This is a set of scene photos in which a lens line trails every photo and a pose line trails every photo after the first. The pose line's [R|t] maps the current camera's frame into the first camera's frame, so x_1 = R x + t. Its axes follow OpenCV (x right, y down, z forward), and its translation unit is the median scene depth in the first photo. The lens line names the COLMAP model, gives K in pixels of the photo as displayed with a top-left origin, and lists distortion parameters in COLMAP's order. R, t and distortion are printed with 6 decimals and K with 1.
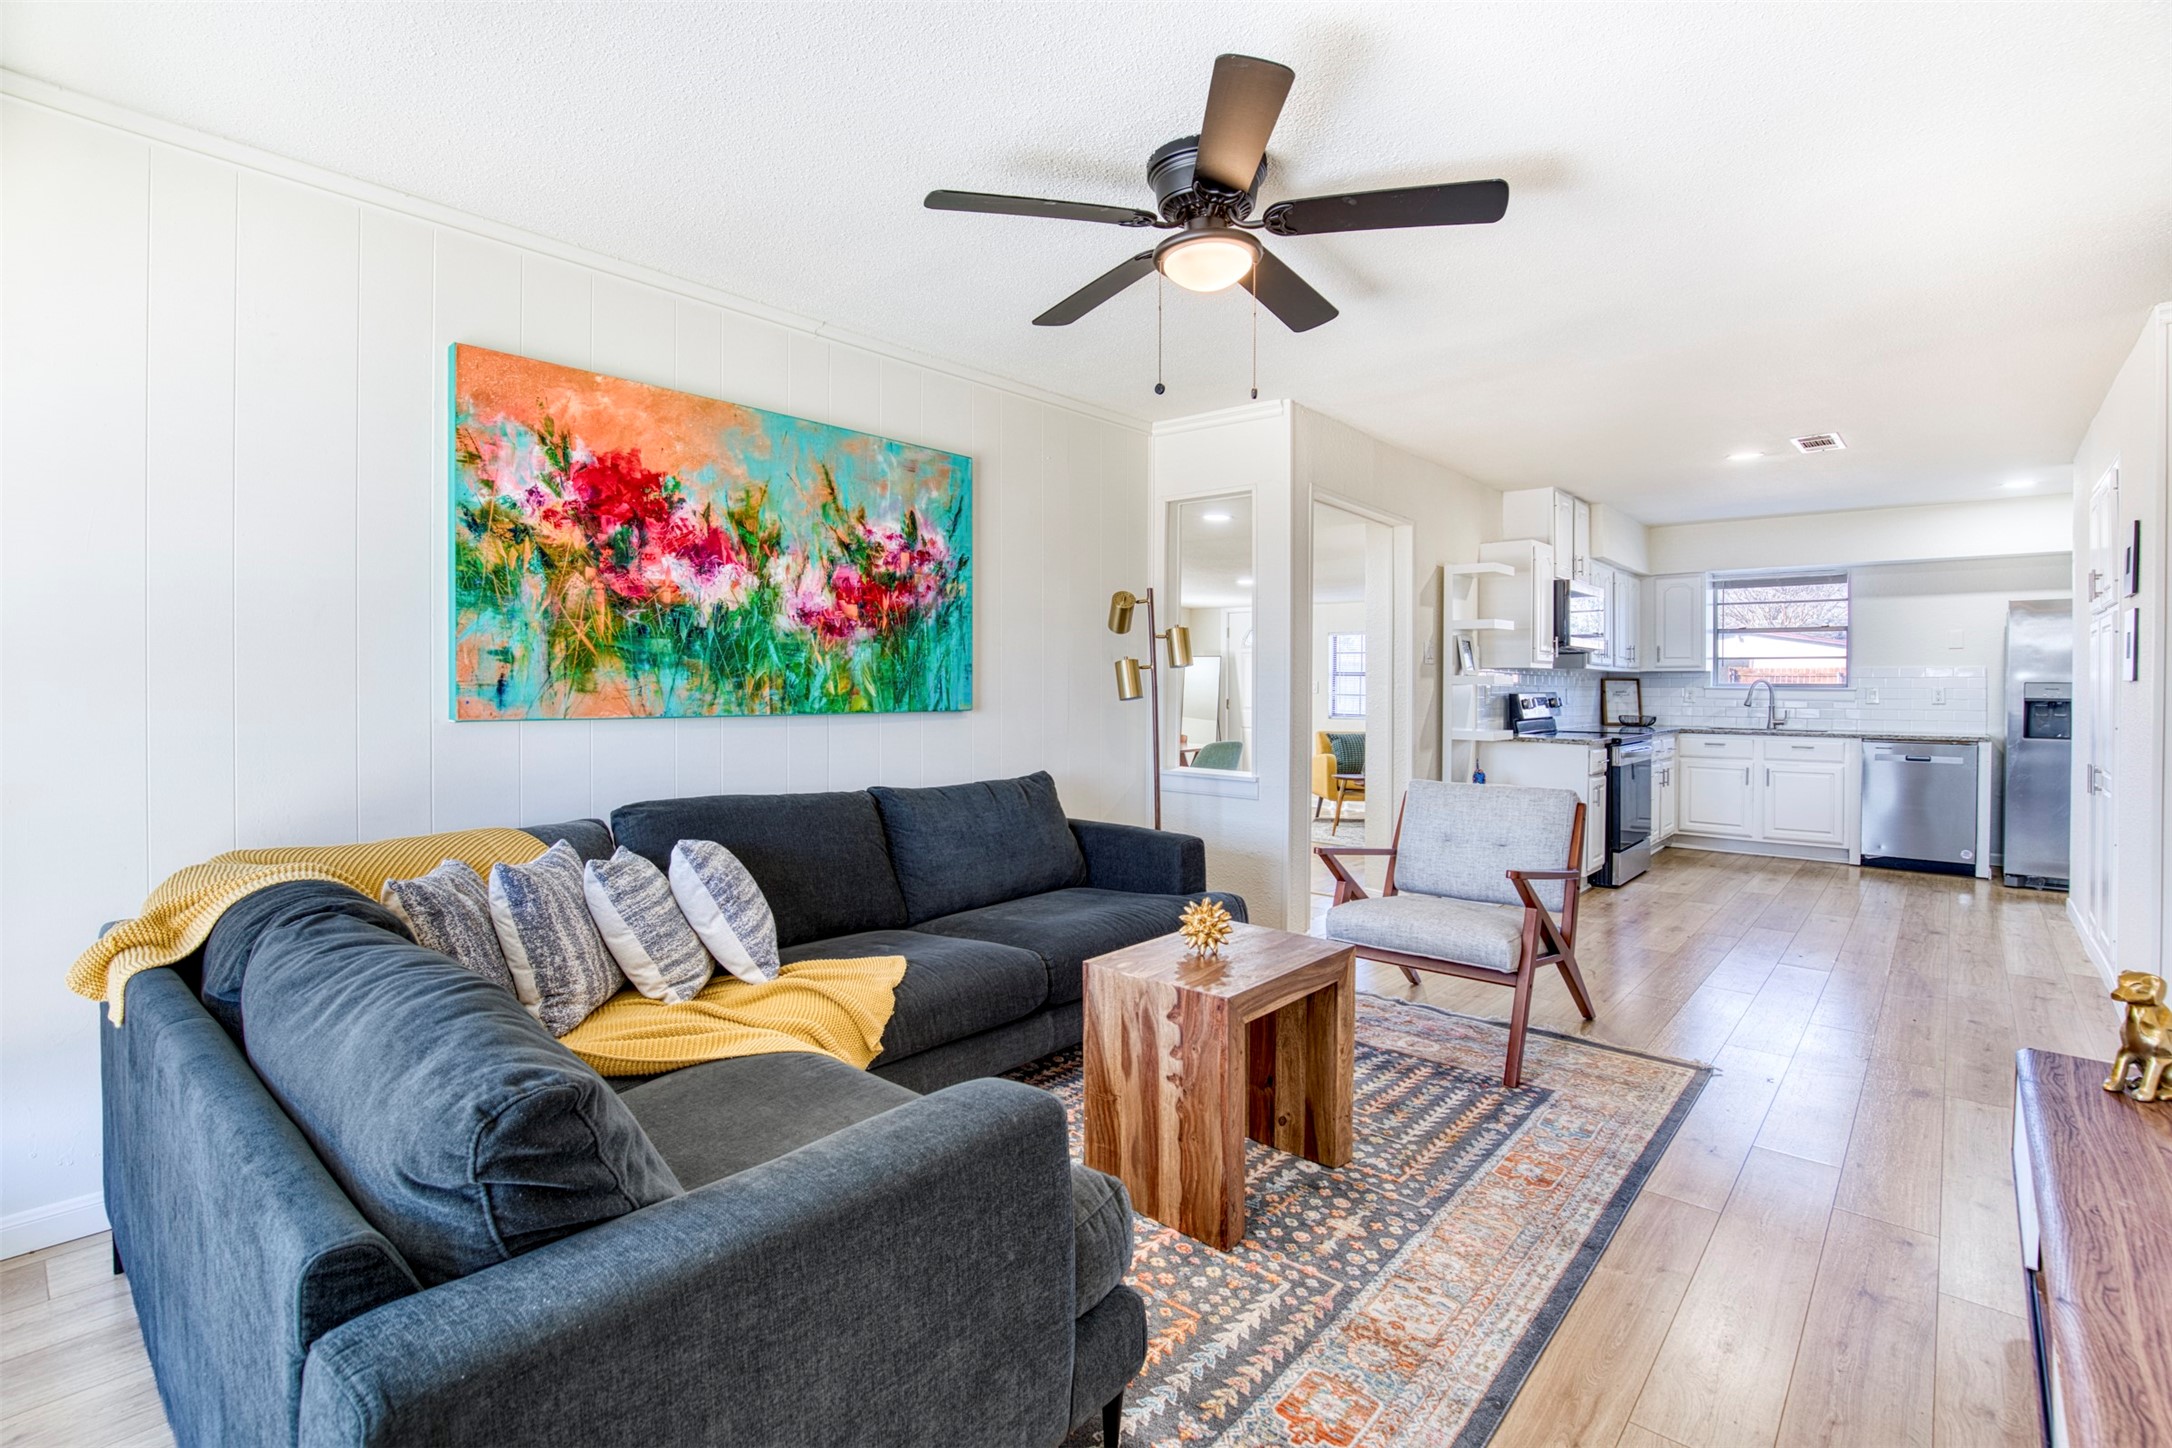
lens RADIAL K [[992.5, 0, 1070.8], [0, 992.5, 693.1], [0, 0, 1]] dist [-0.034112, 0.002913]
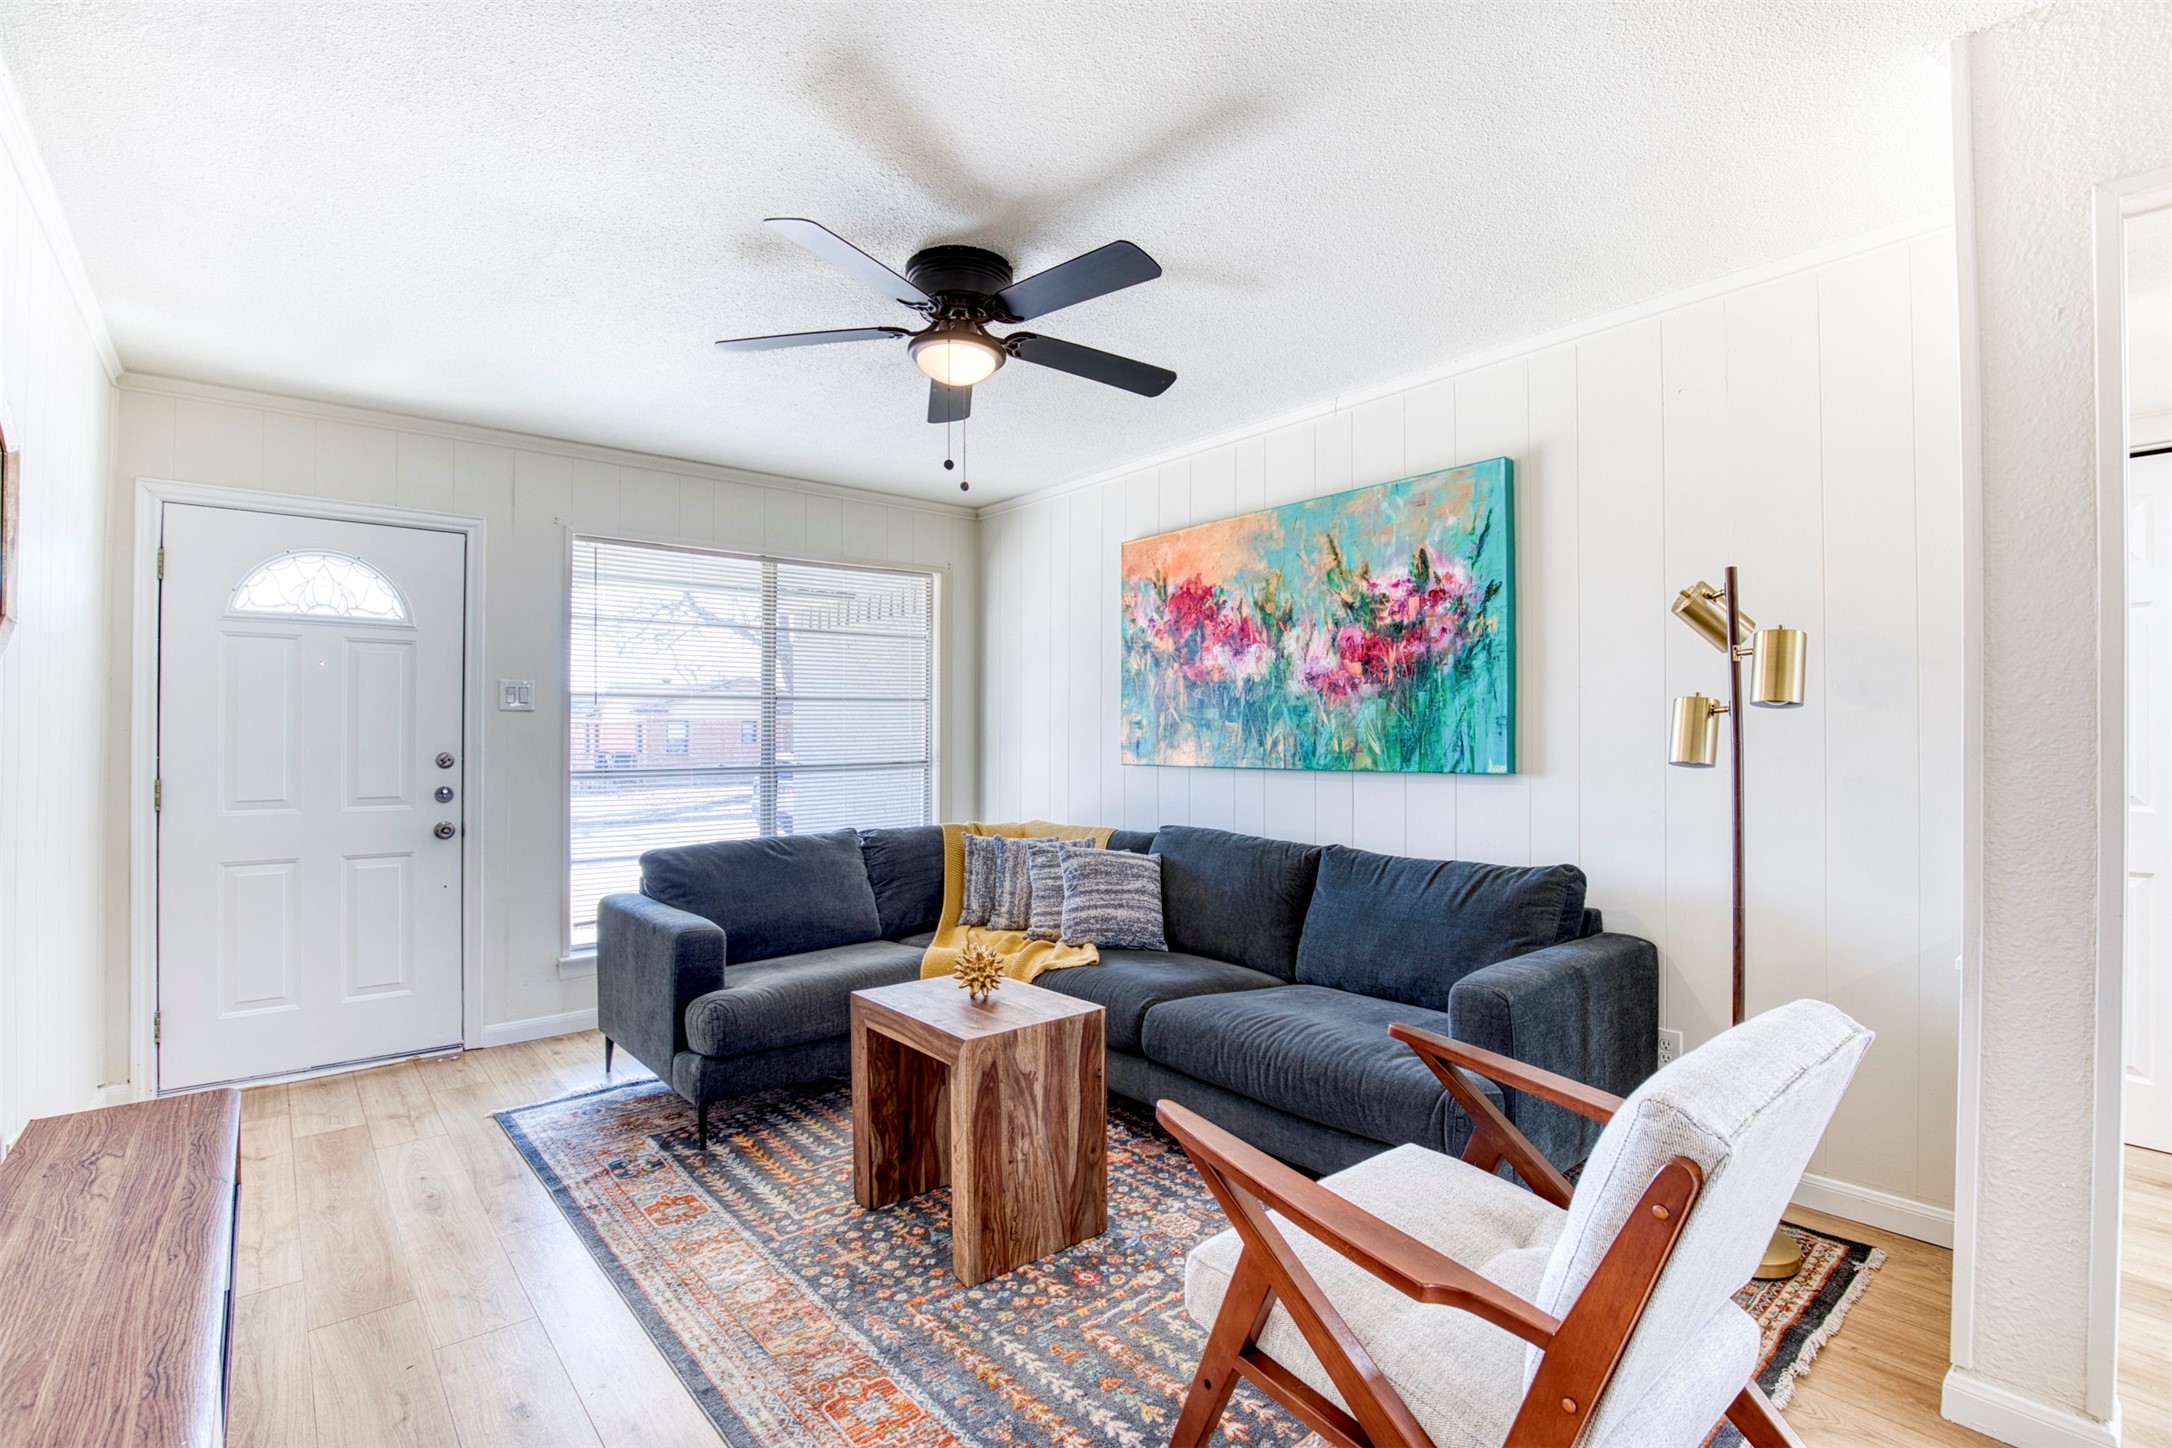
lens RADIAL K [[992.5, 0, 1090.0], [0, 992.5, 730.5], [0, 0, 1]] dist [-0.034112, 0.002913]
pose [[-0.129609, -0.015084, -0.991450, 0.780640], [-0.008075, 0.999867, -0.014156, -0.004077], [0.991532, 0.006171, -0.129714, 0.835446]]
